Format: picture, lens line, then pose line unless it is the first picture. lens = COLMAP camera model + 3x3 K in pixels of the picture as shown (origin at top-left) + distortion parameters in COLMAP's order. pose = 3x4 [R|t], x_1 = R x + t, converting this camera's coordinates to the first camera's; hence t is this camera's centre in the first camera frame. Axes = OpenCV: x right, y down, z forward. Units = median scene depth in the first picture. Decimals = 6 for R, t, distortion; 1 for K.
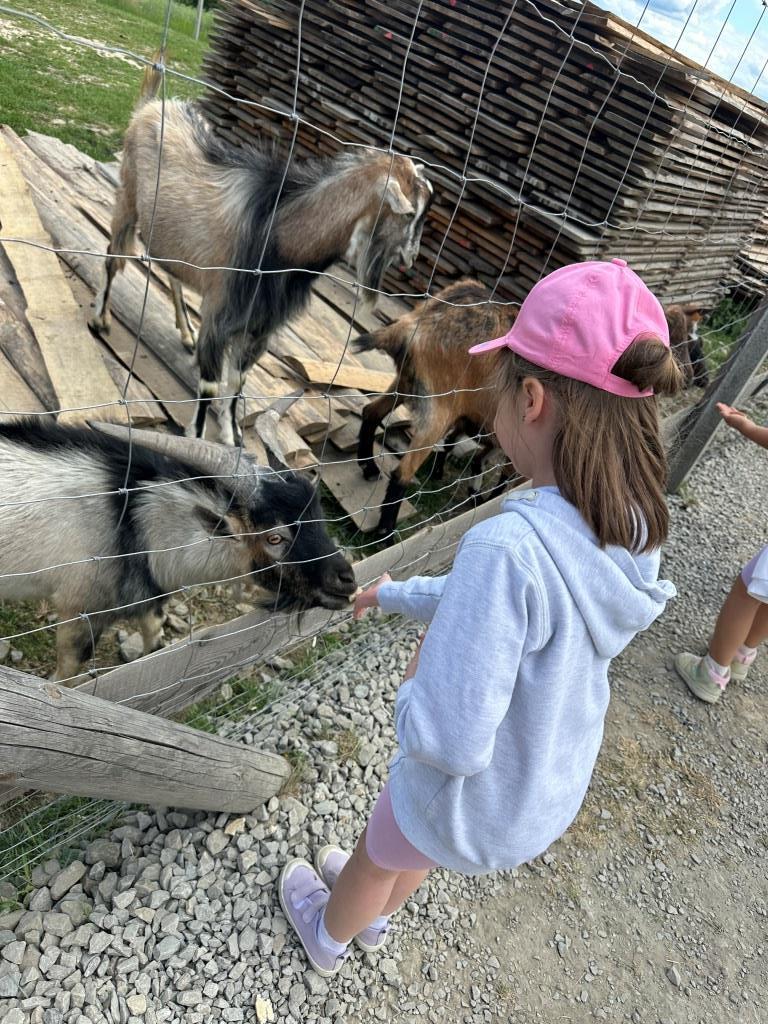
lens RADIAL K [[724.2, 0, 384.2], [0, 724.2, 510.3], [0, 0, 1]] dist [0.024199, -0.039291]
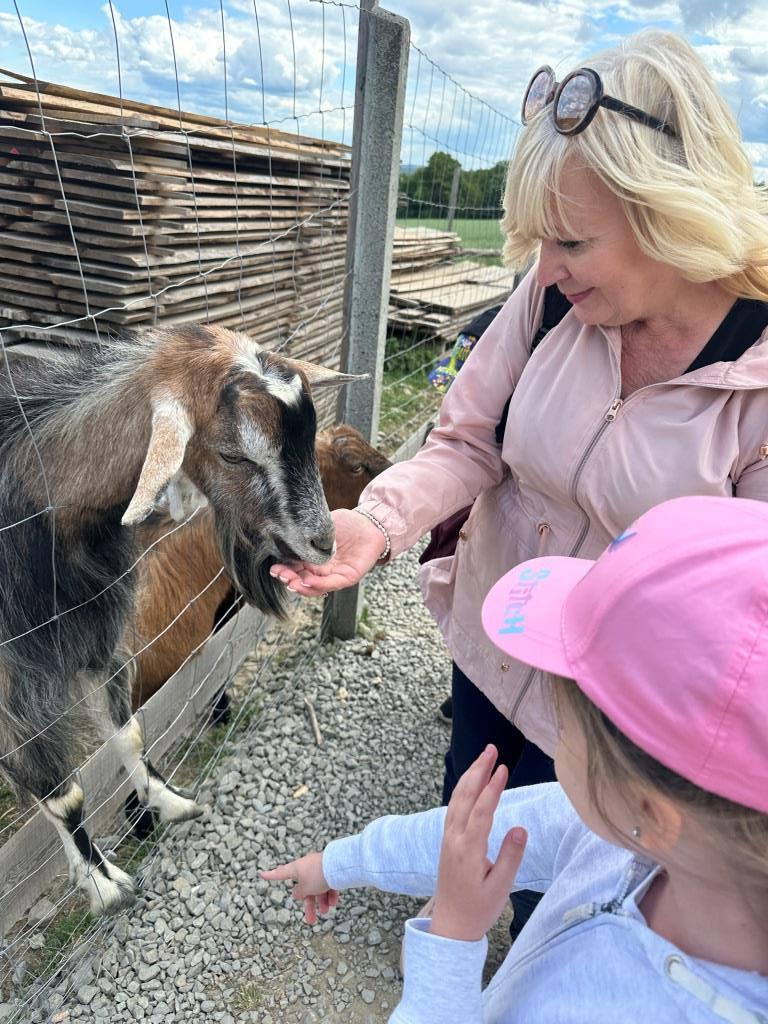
lens RADIAL K [[710.3, 0, 365.0], [0, 710.3, 498.5], [0, 0, 1]] dist [0.051968, -0.081120]
pose [[0.901691, -0.363843, 0.233607, 0.296229], [0.388518, 0.918895, -0.068449, -0.098990], [-0.189756, 0.152480, 0.969919, 0.276971]]
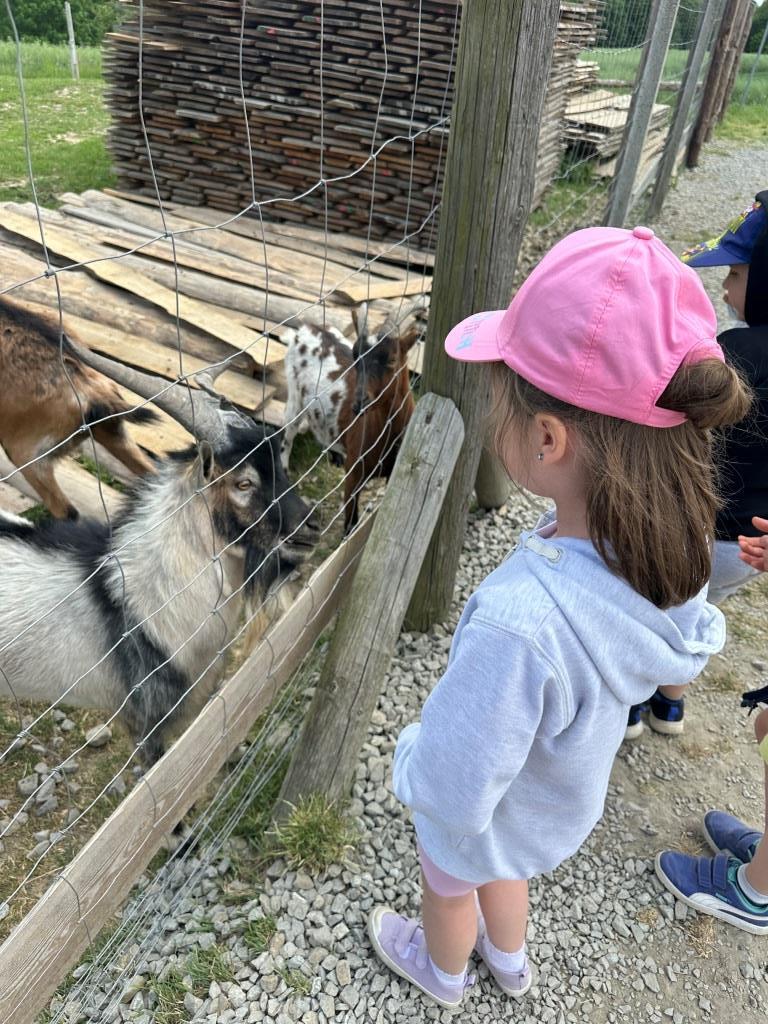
lens RADIAL K [[728.6, 0, 365.1], [0, 728.6, 513.1], [0, 0, 1]] dist [-0.006588, -0.008292]
pose [[0.925218, -0.367308, 0.095163, -0.294030], [0.359417, 0.928781, 0.090475, 0.063899], [-0.121617, -0.049507, 0.991342, -0.320954]]
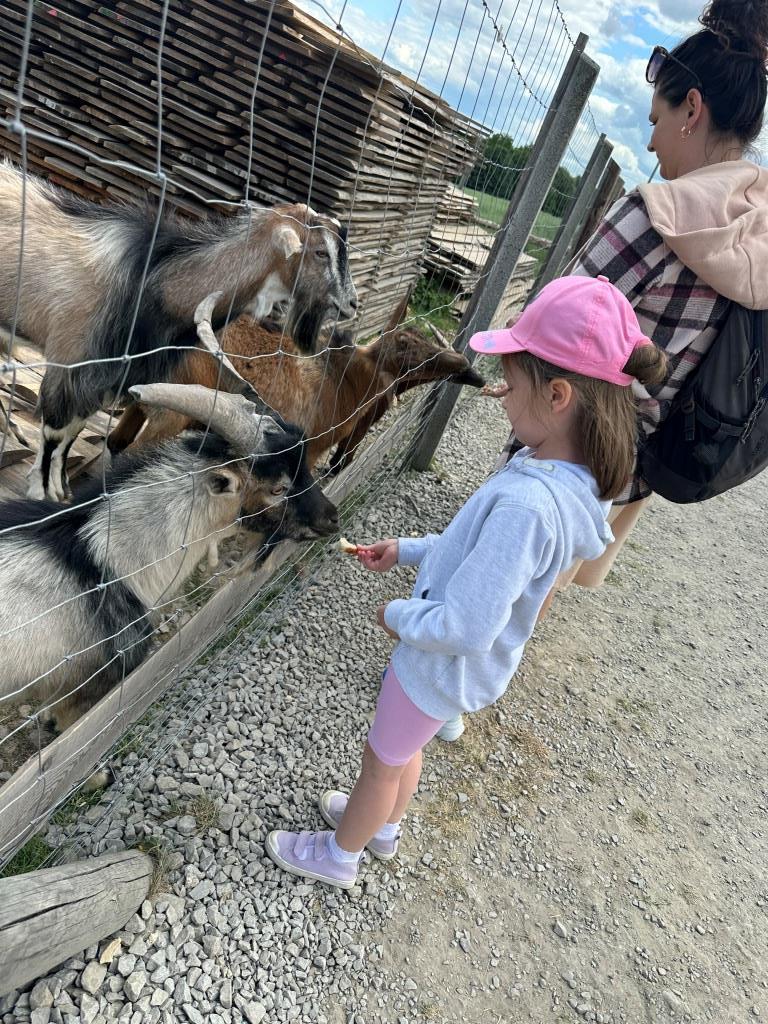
lens RADIAL K [[730.6, 0, 370.3], [0, 730.6, 513.1], [0, 0, 1]] dist [-0.002885, -0.003789]
pose [[0.923628, -0.175527, 0.340738, -0.051947], [0.167826, 0.984434, 0.052197, -0.030467], [-0.344596, 0.008974, 0.938708, 0.031126]]
